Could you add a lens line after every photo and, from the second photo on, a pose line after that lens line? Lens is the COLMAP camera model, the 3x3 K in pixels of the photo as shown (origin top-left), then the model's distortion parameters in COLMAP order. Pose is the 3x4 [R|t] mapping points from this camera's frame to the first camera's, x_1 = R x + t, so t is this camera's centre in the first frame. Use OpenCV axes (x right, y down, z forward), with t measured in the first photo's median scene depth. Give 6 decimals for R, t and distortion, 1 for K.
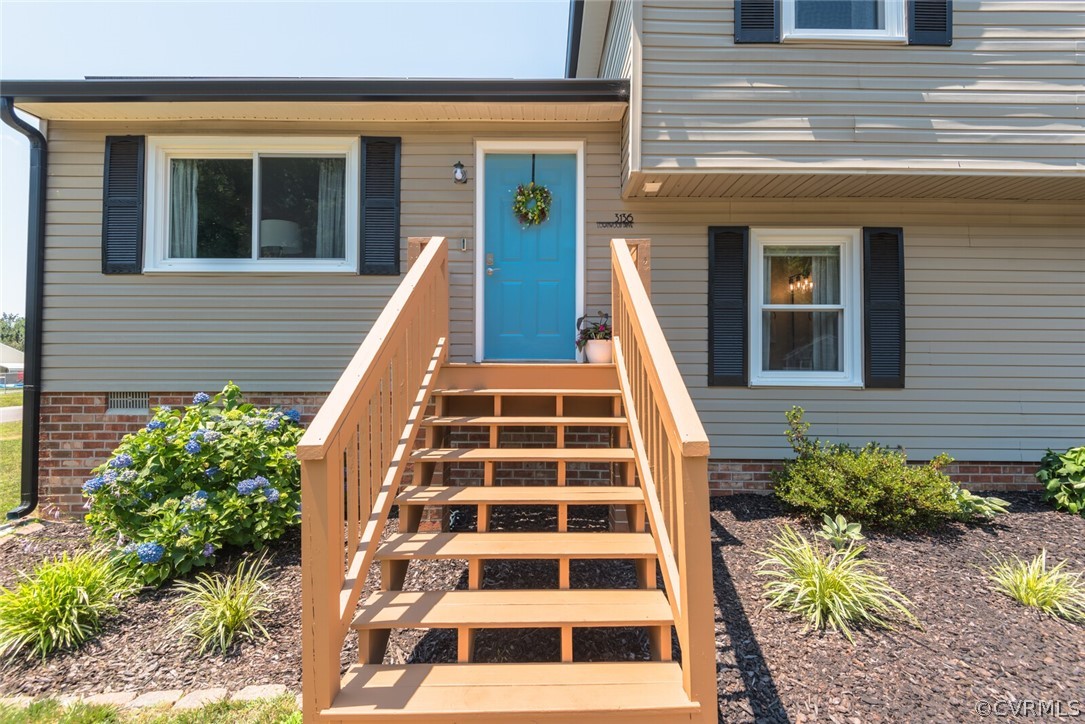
lens RADIAL K [[500.4, 0, 552.4], [0, 500.4, 354.7], [0, 0, 1]] dist [0.017394, -0.009051]
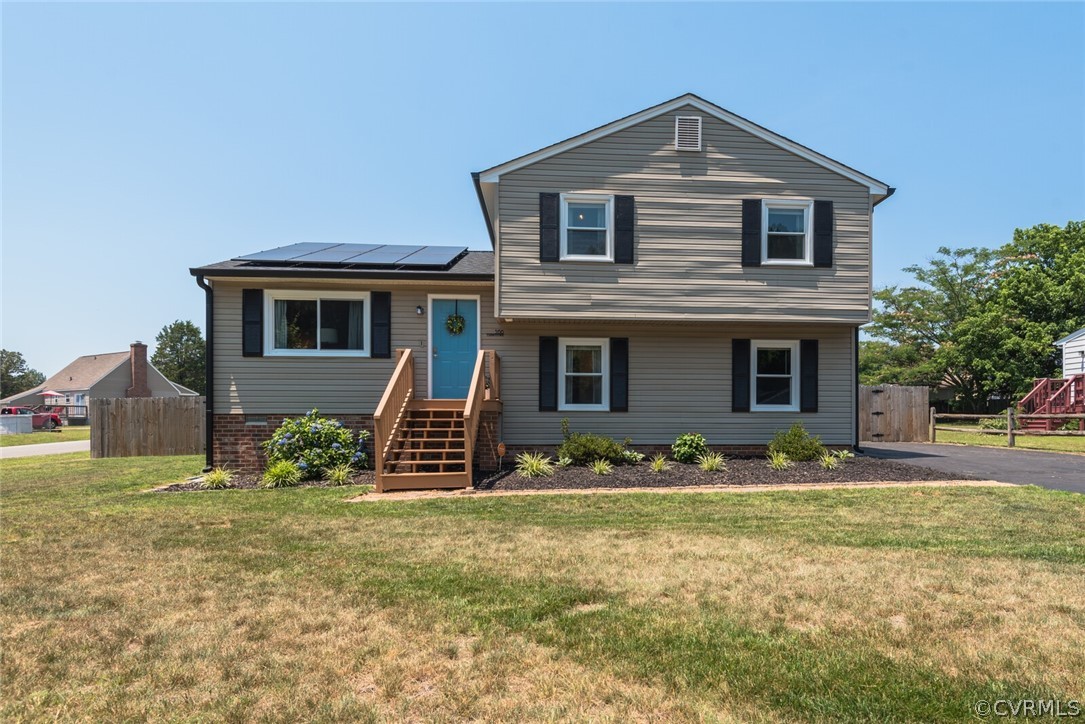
lens RADIAL K [[500.4, 0, 567.2], [0, 500.4, 403.5], [0, 0, 1]] dist [0.017394, -0.009051]
pose [[0.997438, 0.000228, 0.071534, 0.279983], [-0.000764, 0.999972, 0.007465, 0.014740], [-0.071531, -0.007500, 0.997410, -1.138022]]
